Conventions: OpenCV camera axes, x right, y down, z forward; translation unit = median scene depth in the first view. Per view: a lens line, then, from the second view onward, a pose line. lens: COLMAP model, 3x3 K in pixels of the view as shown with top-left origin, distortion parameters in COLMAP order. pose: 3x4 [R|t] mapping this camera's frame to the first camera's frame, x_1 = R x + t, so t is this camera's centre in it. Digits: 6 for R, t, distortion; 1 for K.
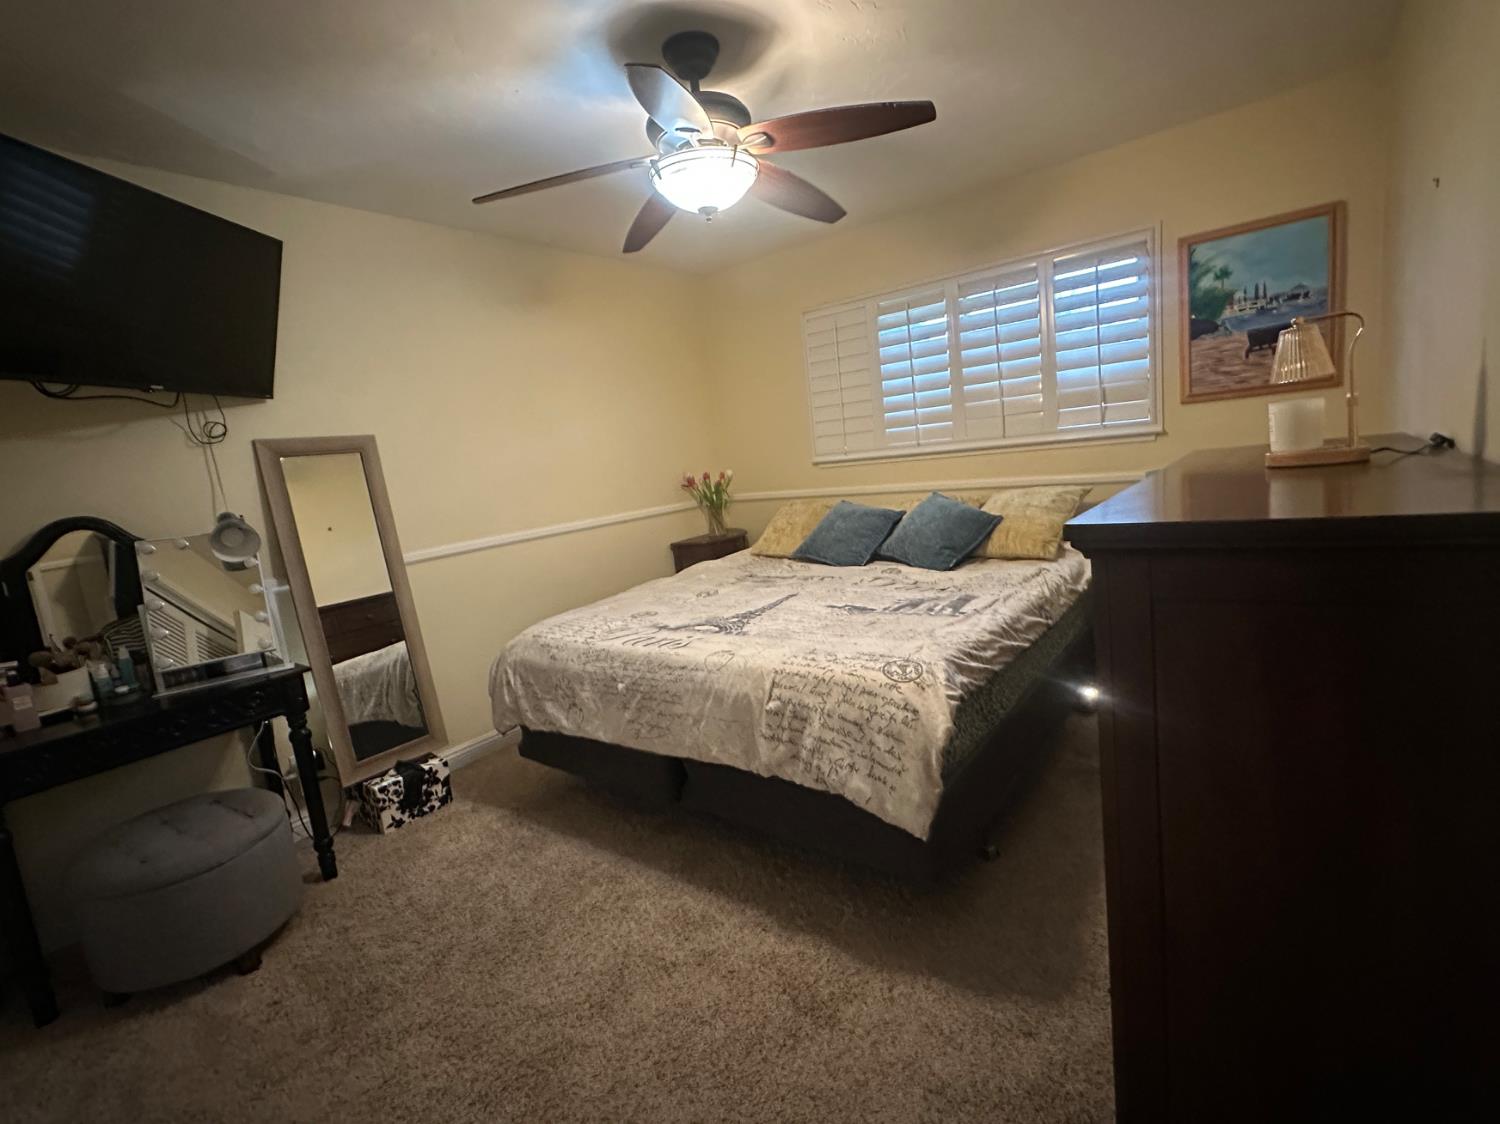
lens RADIAL K [[684.9, 0, 750.0], [0, 684.9, 562.0], [0, 0, 1]] dist [-0.000422, -0.000235]
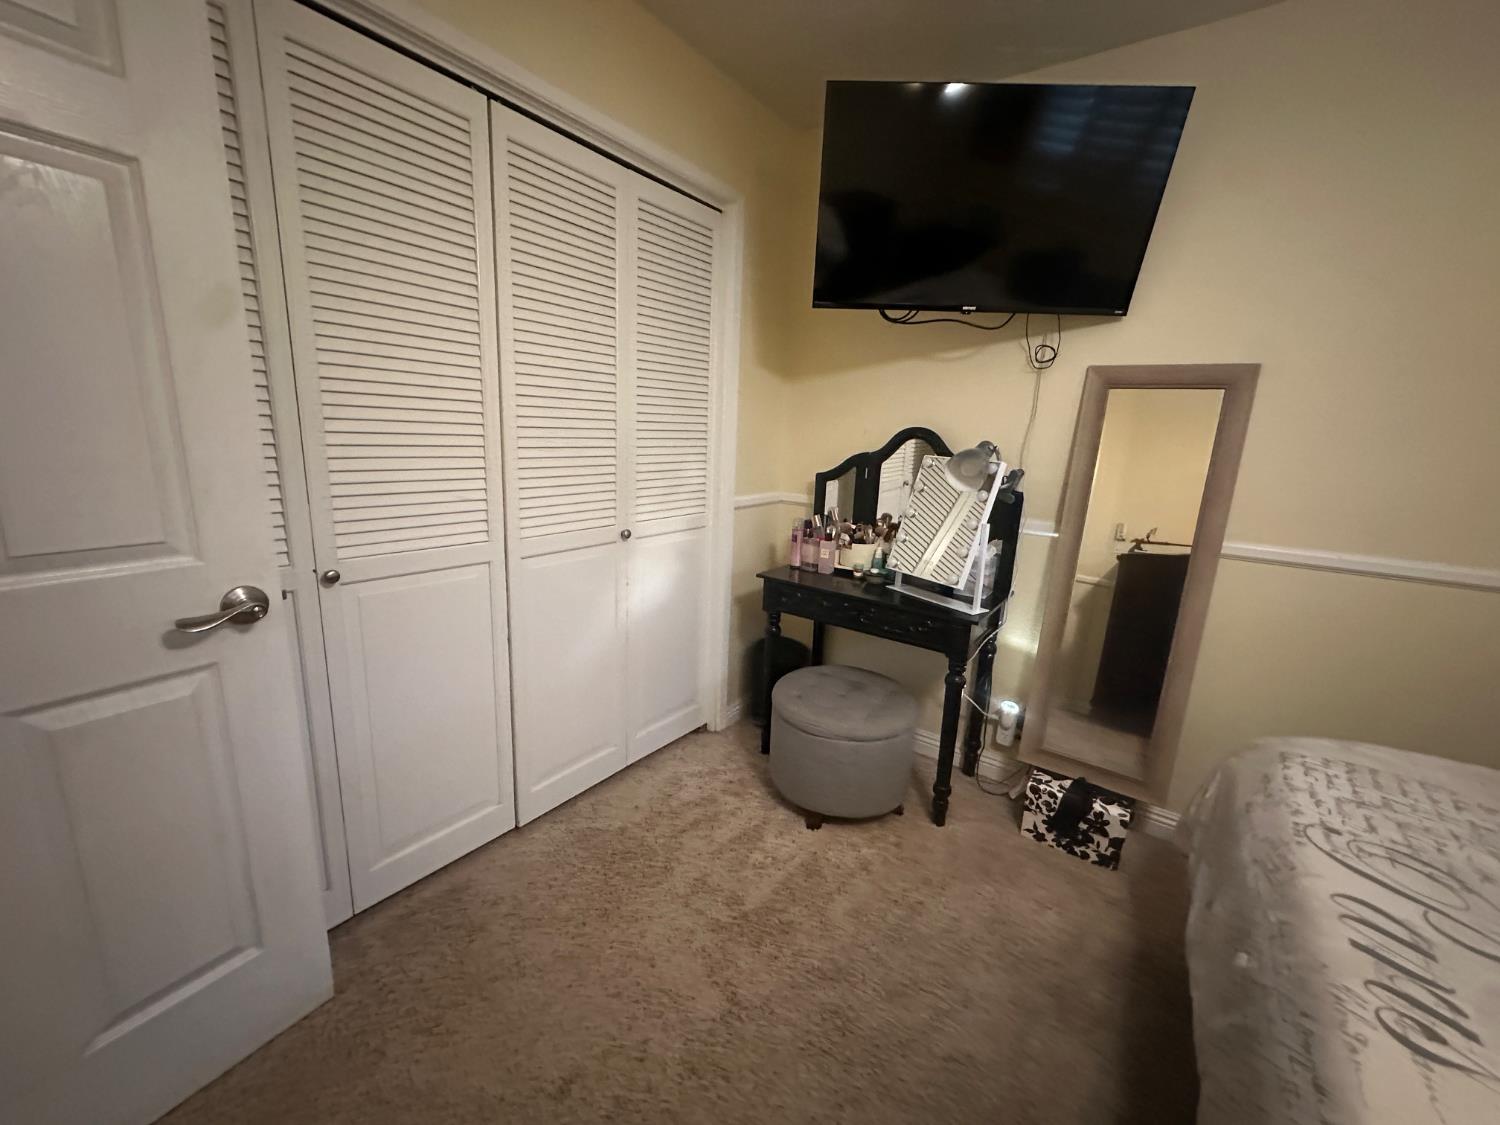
lens RADIAL K [[594.5, 0, 750.0], [0, 594.5, 562.5], [0, 0, 1]] dist [-0.002718, -0.000222]
pose [[0.024098, 0.322082, -0.946405, 0.065128], [-0.206712, 0.927827, 0.310496, -0.088212], [0.978105, 0.188151, 0.088938, 0.533296]]
